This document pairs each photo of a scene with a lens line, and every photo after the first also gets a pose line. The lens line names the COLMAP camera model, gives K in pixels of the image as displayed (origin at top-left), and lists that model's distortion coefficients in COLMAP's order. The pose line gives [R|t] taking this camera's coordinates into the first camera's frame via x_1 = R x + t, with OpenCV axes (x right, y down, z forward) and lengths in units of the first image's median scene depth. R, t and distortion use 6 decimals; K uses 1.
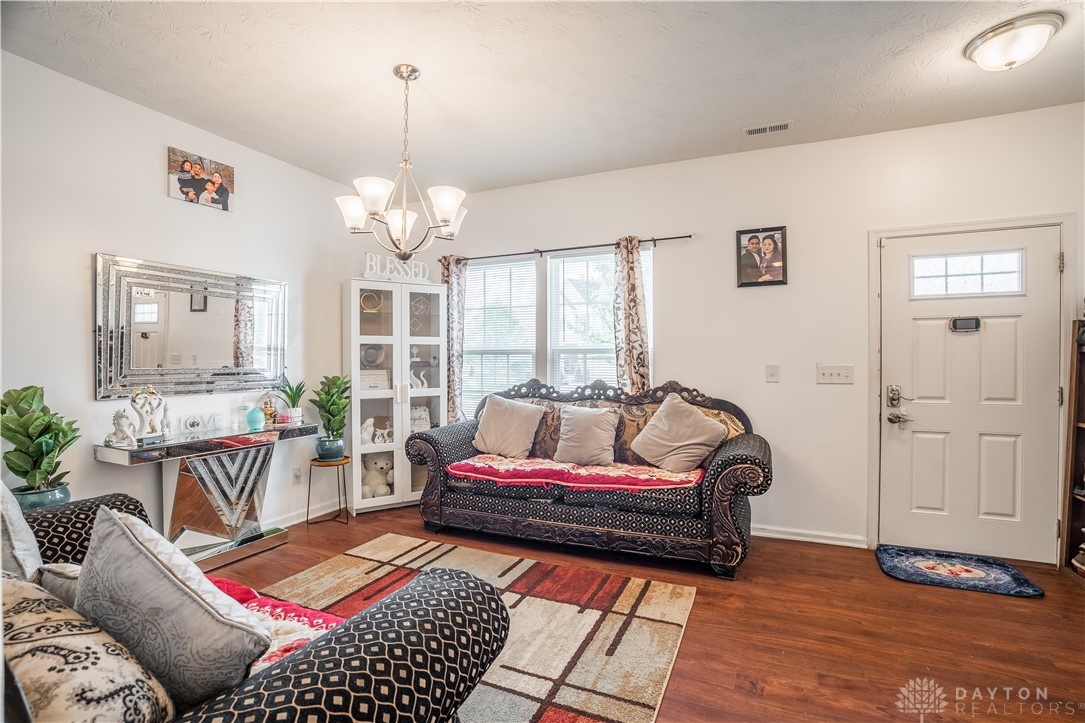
lens RADIAL K [[514.4, 0, 542.5], [0, 514.4, 361.5], [0, 0, 1]] dist [-0.052367, 0.000123]
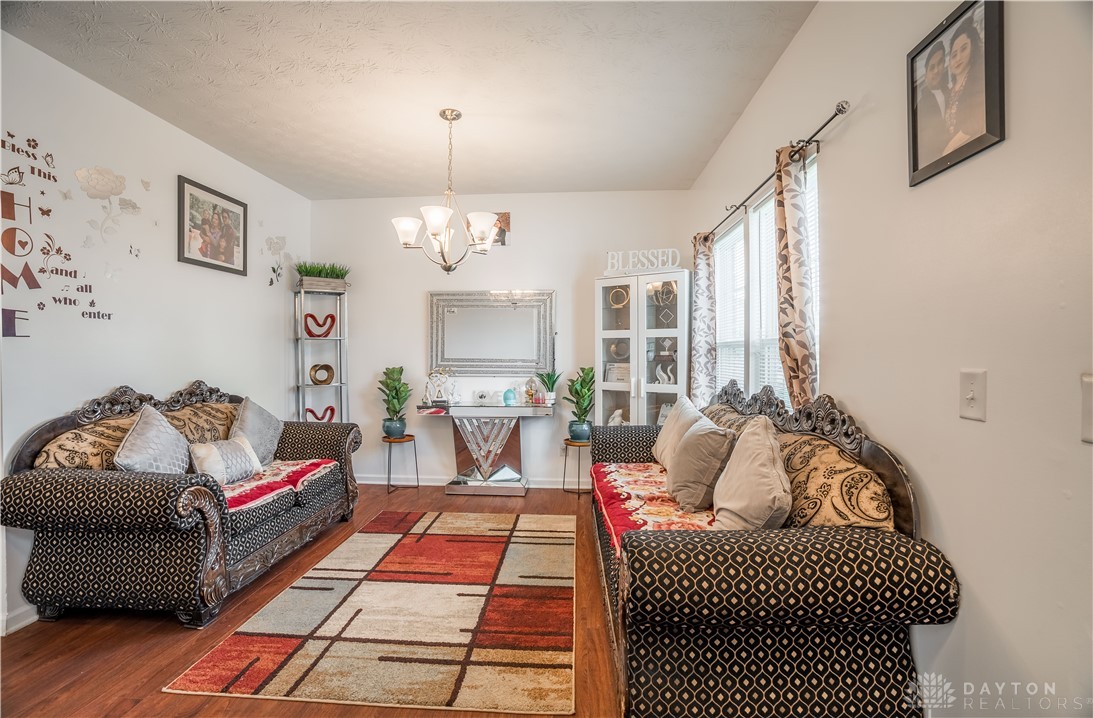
lens RADIAL K [[508.5, 0, 546.5], [0, 508.5, 359.0], [0, 0, 1]] dist [-0.072023, 0.028062]
pose [[0.337441, 0.015280, -0.941223, 0.738539], [-0.006014, 0.999883, 0.014076, -0.007209], [0.941327, 0.000911, 0.337493, 0.641923]]
